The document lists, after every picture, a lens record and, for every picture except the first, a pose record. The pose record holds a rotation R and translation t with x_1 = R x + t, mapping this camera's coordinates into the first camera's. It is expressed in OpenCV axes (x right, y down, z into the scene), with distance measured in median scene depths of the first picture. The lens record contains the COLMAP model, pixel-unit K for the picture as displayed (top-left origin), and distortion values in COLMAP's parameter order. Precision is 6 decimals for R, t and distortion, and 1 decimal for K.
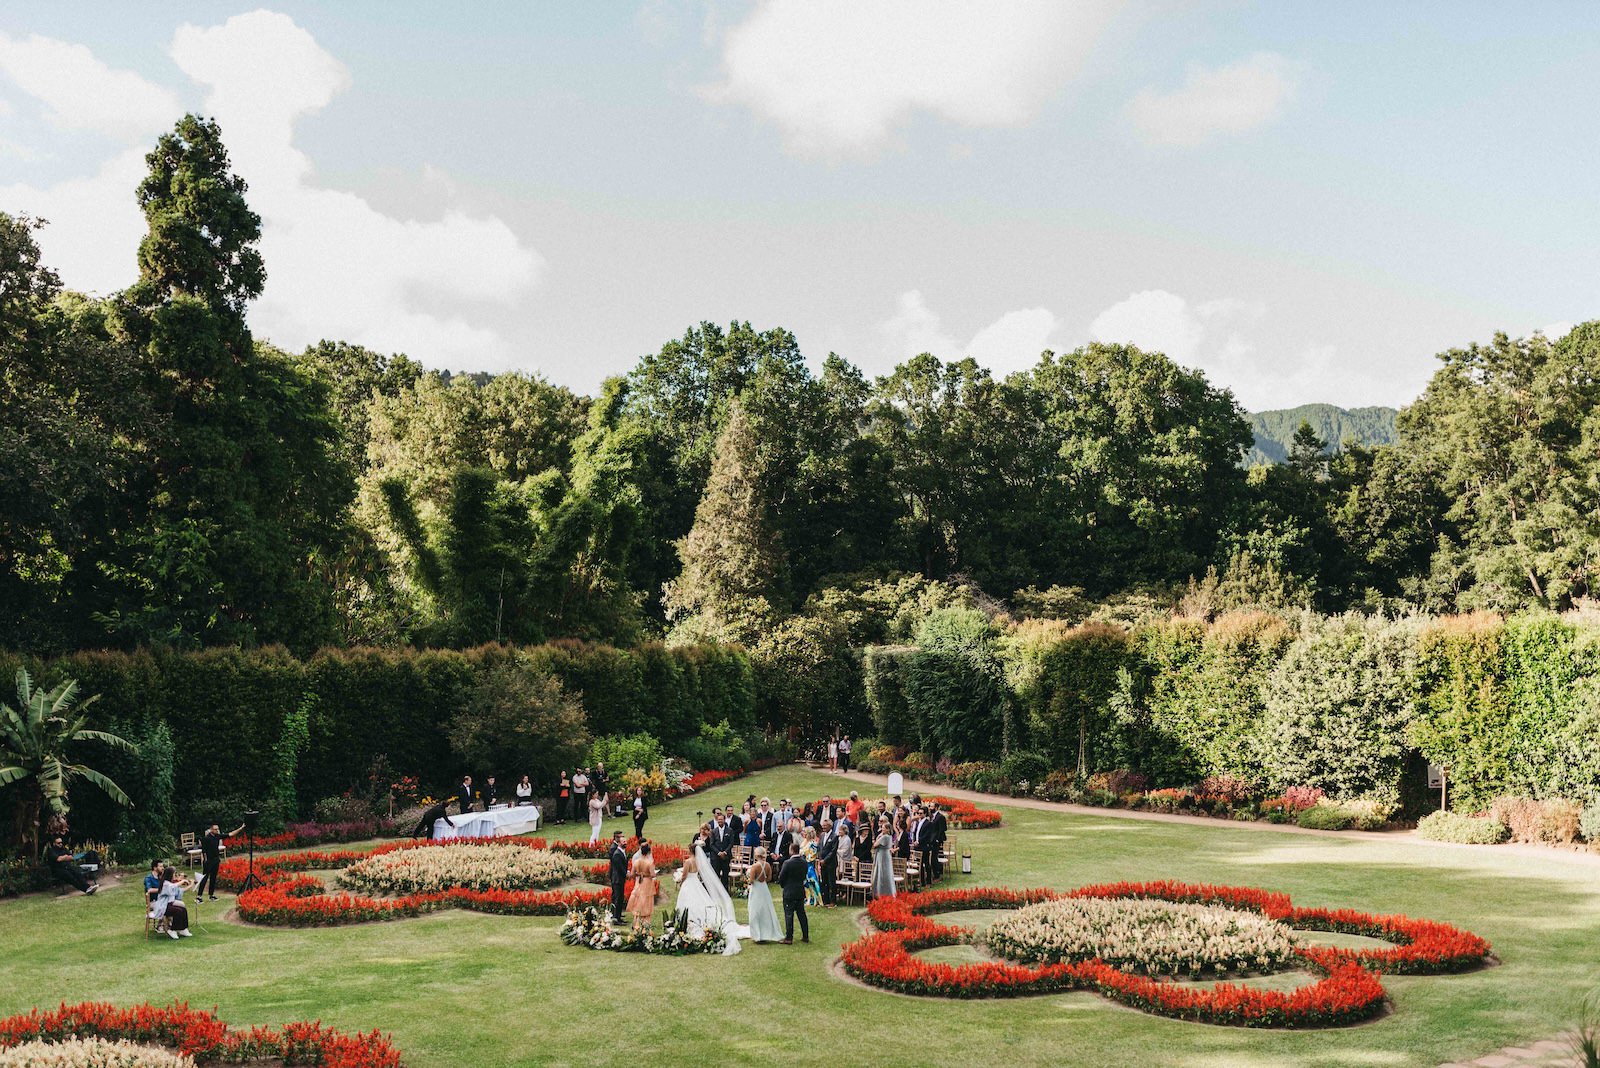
lens RADIAL K [[1515.3, 0, 800.0], [0, 1515.3, 534.0], [0, 0, 1]] dist [-0.006315, 0.022016]
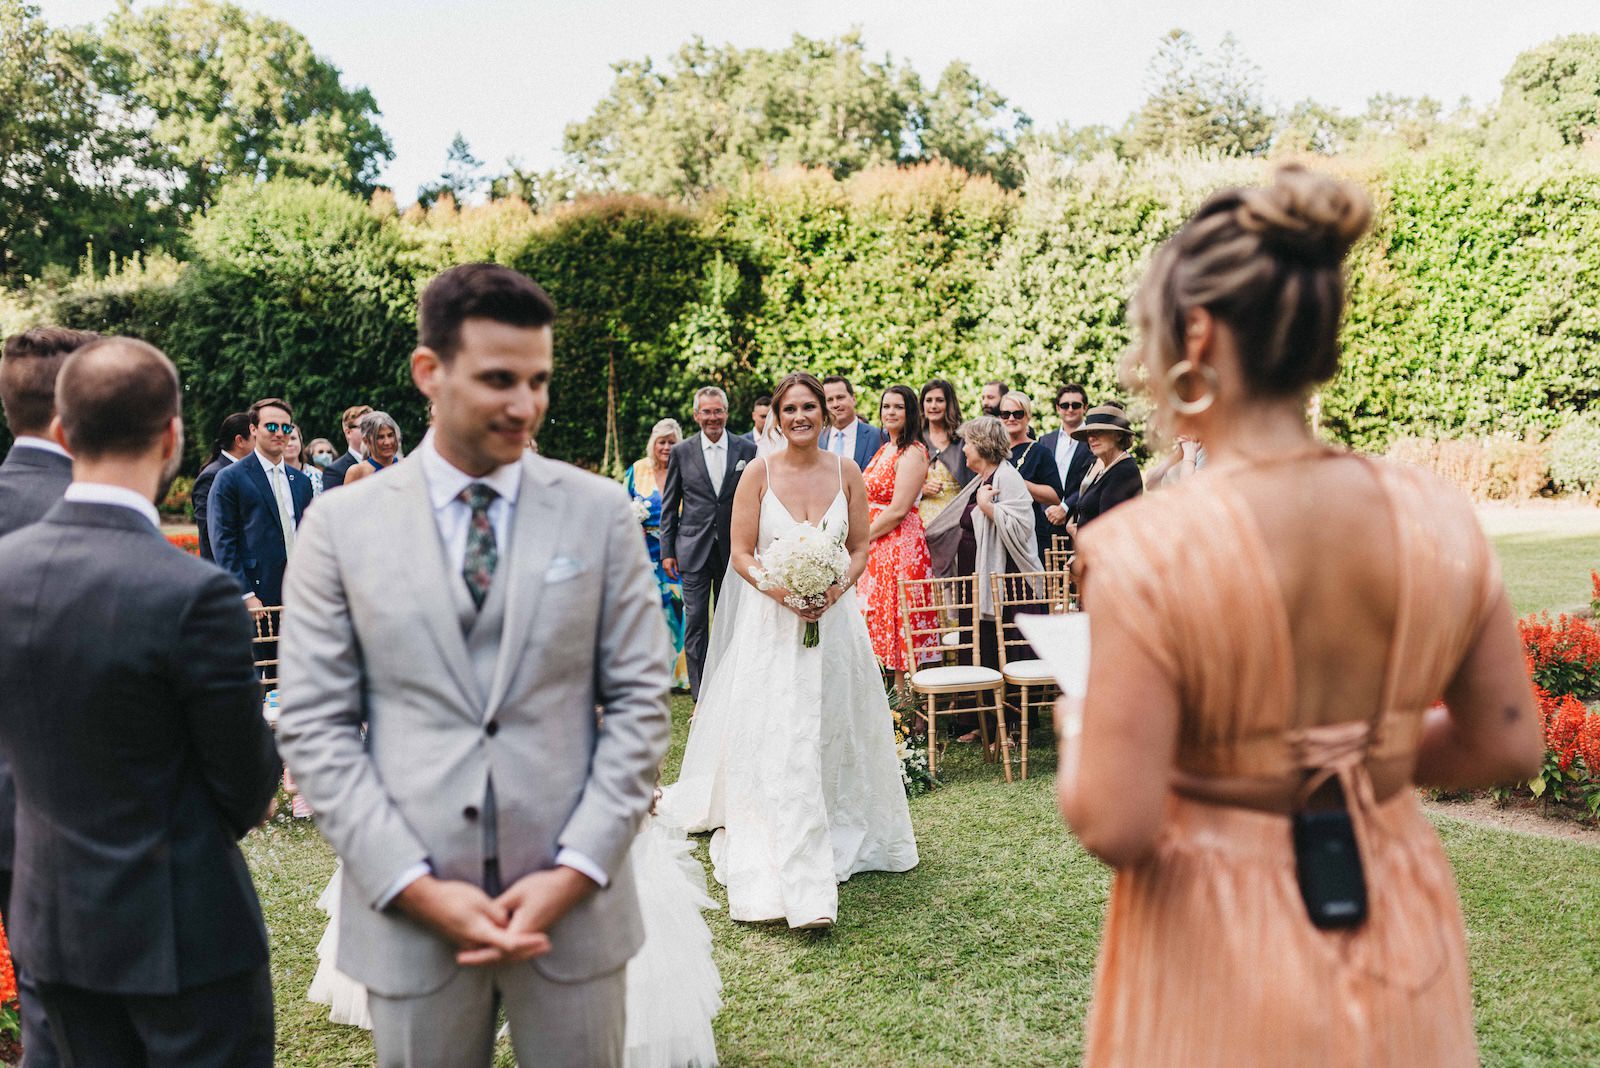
lens RADIAL K [[1515.3, 0, 800.0], [0, 1515.3, 534.0], [0, 0, 1]] dist [-0.006315, 0.022016]
pose [[0.795235, -0.057417, 0.603577, -0.075488], [-0.015774, 0.993210, 0.115264, 0.108724], [-0.606096, -0.101183, 0.788929, 0.497373]]
